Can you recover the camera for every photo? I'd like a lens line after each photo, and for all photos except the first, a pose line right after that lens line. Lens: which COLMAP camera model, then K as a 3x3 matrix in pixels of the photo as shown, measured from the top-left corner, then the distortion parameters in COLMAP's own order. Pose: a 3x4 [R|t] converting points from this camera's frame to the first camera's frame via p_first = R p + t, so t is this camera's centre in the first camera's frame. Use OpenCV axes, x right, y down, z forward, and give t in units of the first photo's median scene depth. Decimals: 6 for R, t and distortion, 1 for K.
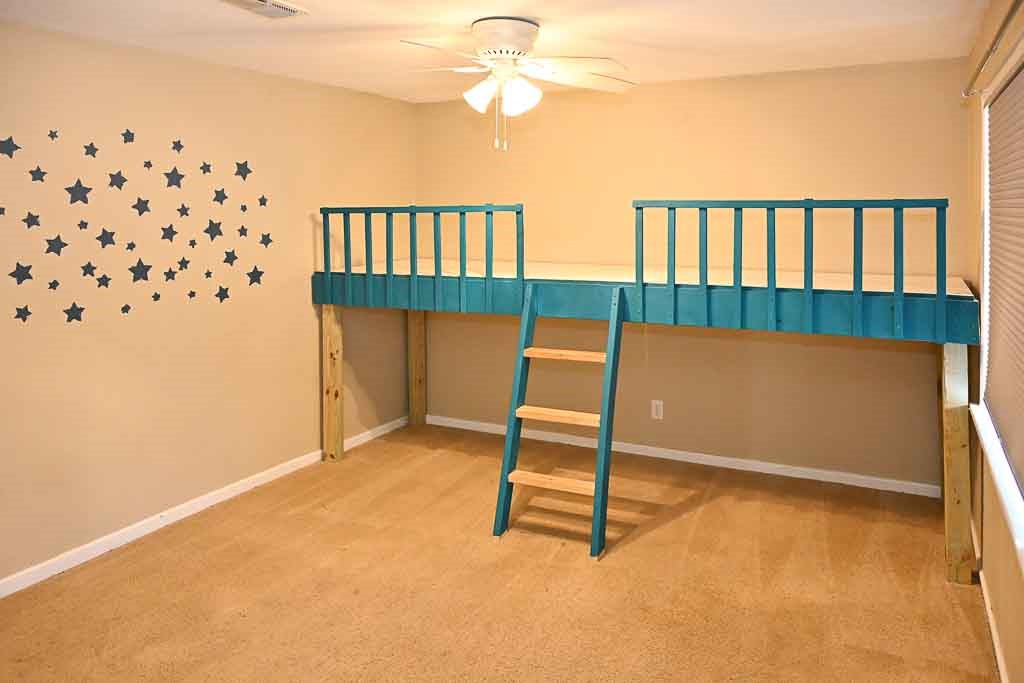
lens RADIAL K [[702.4, 0, 512.1], [0, 702.4, 345.5], [0, 0, 1]] dist [-0.004132, 0.000223]
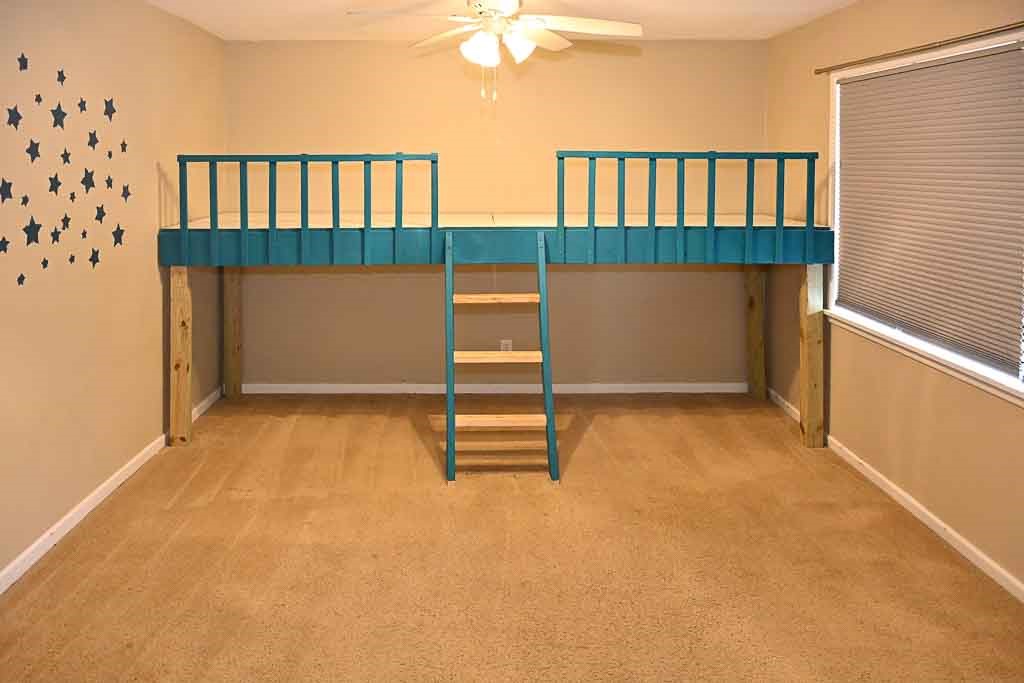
lens RADIAL K [[706.4, 0, 514.8], [0, 706.4, 308.9], [0, 0, 1]] dist [-0.002316, -0.000364]
pose [[0.905020, -0.081042, 0.417578, -0.350978], [0.074843, 0.996706, 0.031229, -0.001842], [-0.418734, 0.002990, 0.908104, 0.034185]]
